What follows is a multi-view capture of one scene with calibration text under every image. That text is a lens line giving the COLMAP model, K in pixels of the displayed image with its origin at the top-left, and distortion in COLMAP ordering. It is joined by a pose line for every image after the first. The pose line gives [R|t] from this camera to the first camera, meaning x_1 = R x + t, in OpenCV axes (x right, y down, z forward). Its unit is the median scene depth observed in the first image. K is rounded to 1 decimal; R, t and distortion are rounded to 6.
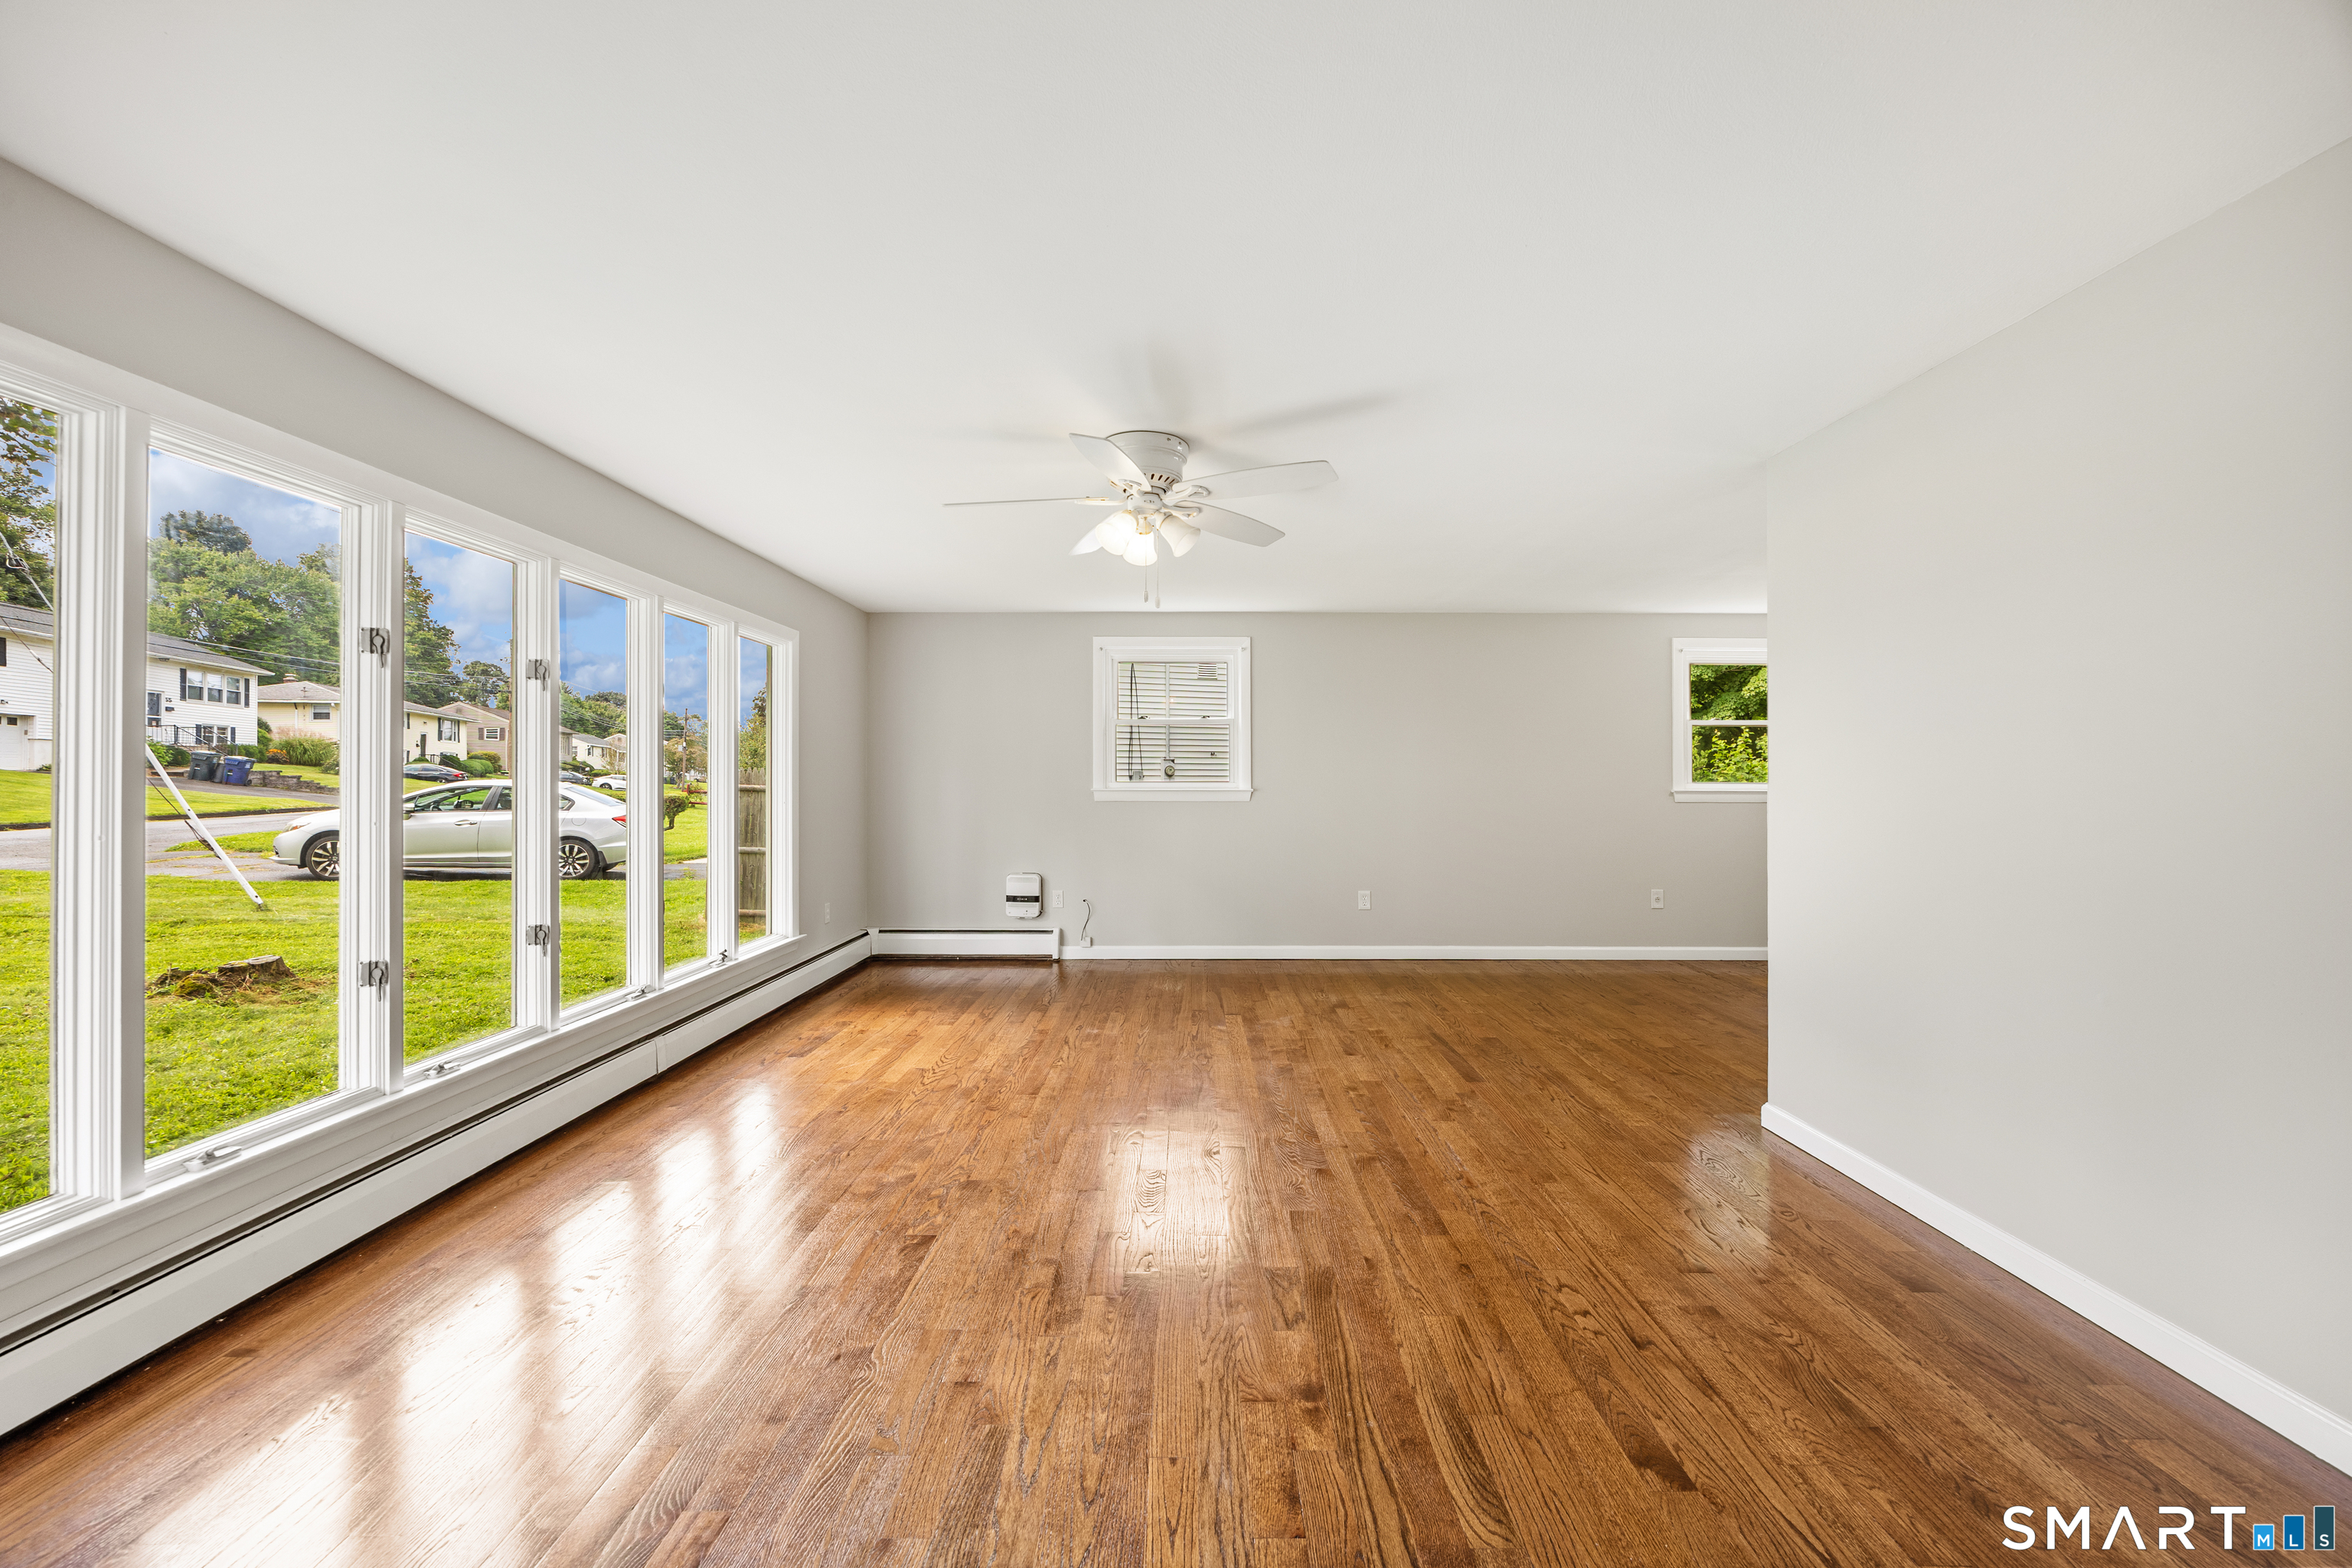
lens RADIAL K [[924.4, 0, 1169.9], [0, 924.4, 782.3], [0, 0, 1]] dist [0.001851, 0.000457]
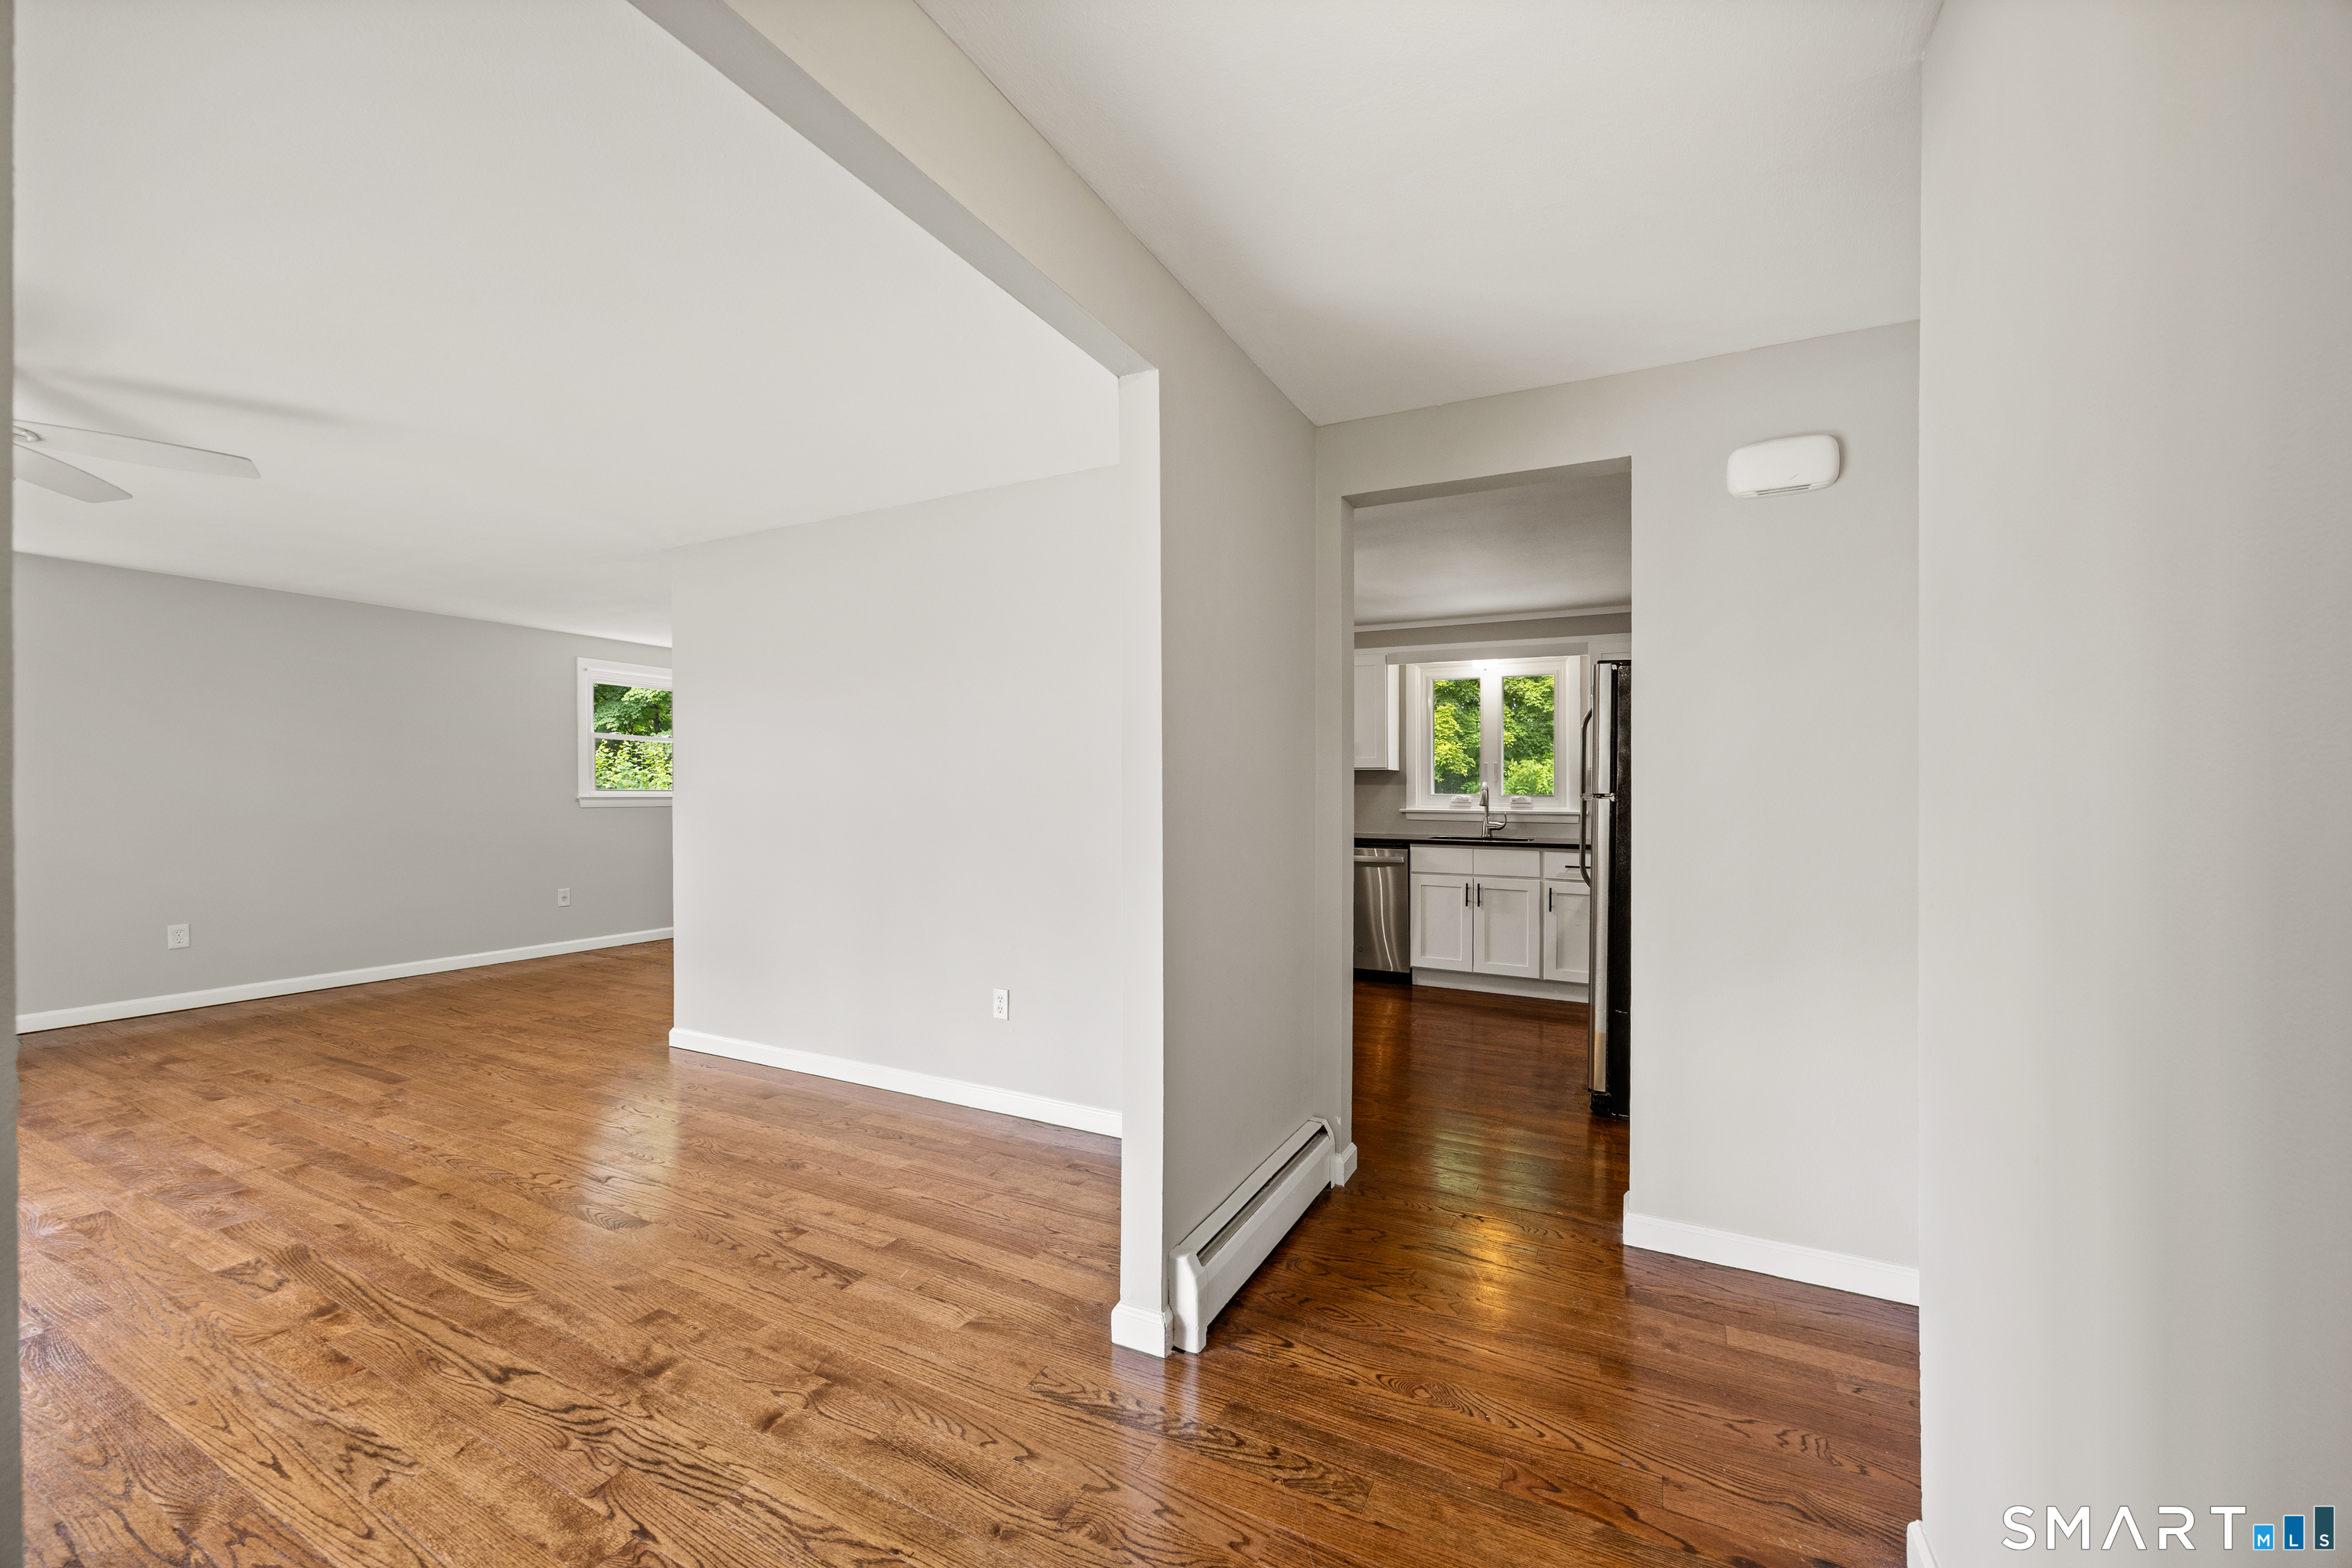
lens RADIAL K [[908.6, 0, 1197.1], [0, 908.6, 784.7], [0, 0, 1]] dist [-0.000937, -0.000761]
pose [[0.437401, 0.006763, 0.899241, -0.262135], [-0.002195, 0.999977, -0.006453, -0.003461], [-0.899264, 0.000848, 0.437406, -0.326984]]
